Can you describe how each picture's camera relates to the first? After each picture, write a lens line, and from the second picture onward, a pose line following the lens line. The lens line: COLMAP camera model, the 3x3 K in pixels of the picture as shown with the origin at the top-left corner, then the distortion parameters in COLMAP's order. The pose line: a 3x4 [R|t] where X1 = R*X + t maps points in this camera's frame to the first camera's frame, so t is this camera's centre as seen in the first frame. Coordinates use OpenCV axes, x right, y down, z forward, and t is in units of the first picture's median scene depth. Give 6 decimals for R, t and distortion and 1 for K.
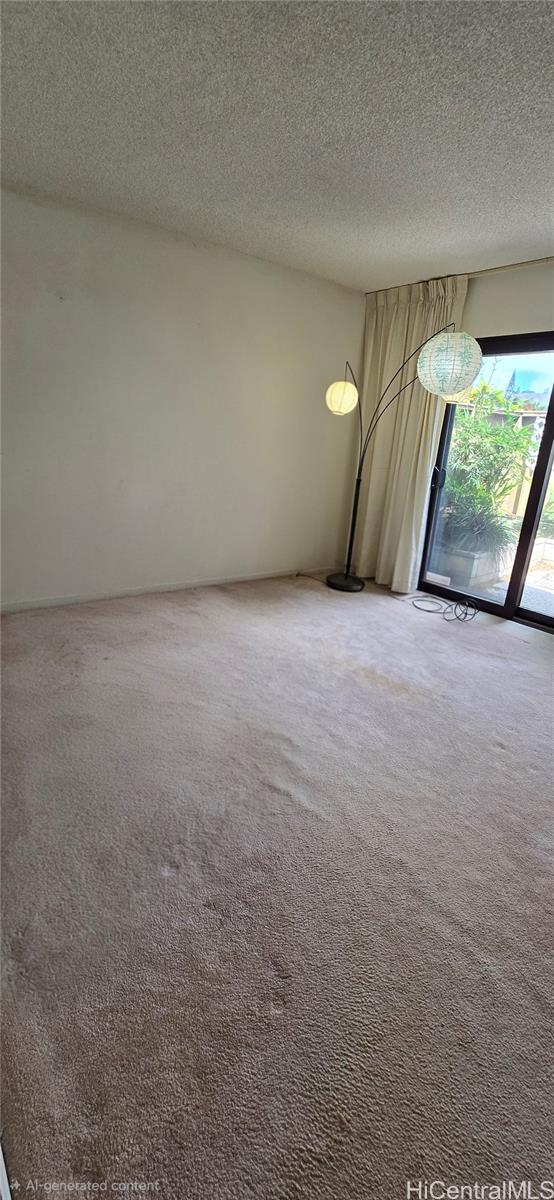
lens RADIAL K [[497.7, 0, 278.6], [0, 497.7, 592.1], [0, 0, 1]] dist [0.000282, 0.000492]
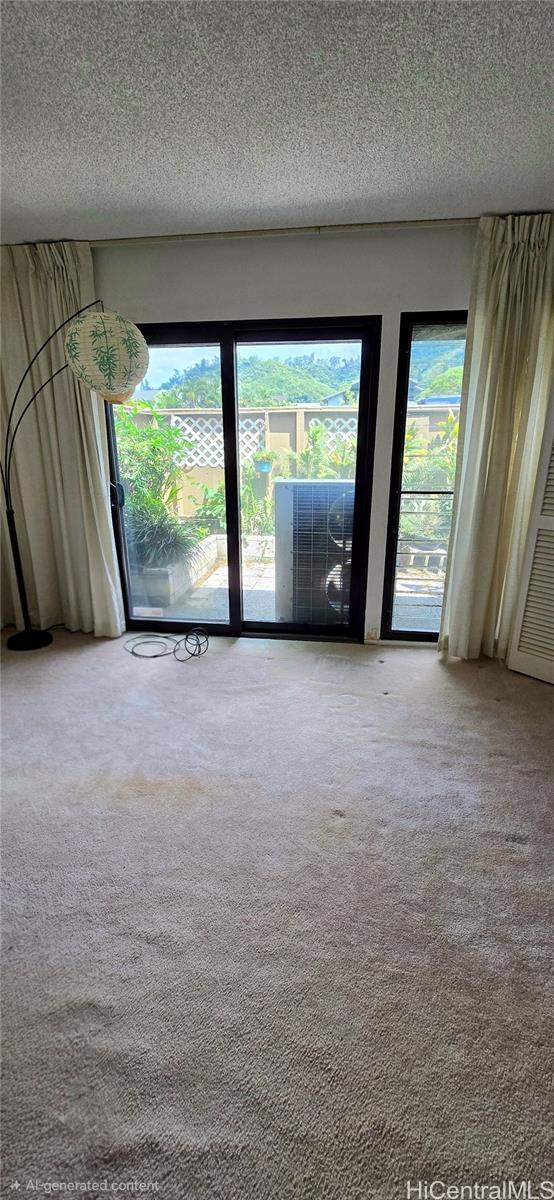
lens RADIAL K [[497.7, 0, 278.6], [0, 497.7, 592.1], [0, 0, 1]] dist [0.000282, 0.000492]
pose [[0.743774, -0.256242, 0.617366, -0.029825], [0.253615, 0.962723, 0.094040, -0.094843], [-0.618449, 0.086629, 0.781035, 0.234028]]
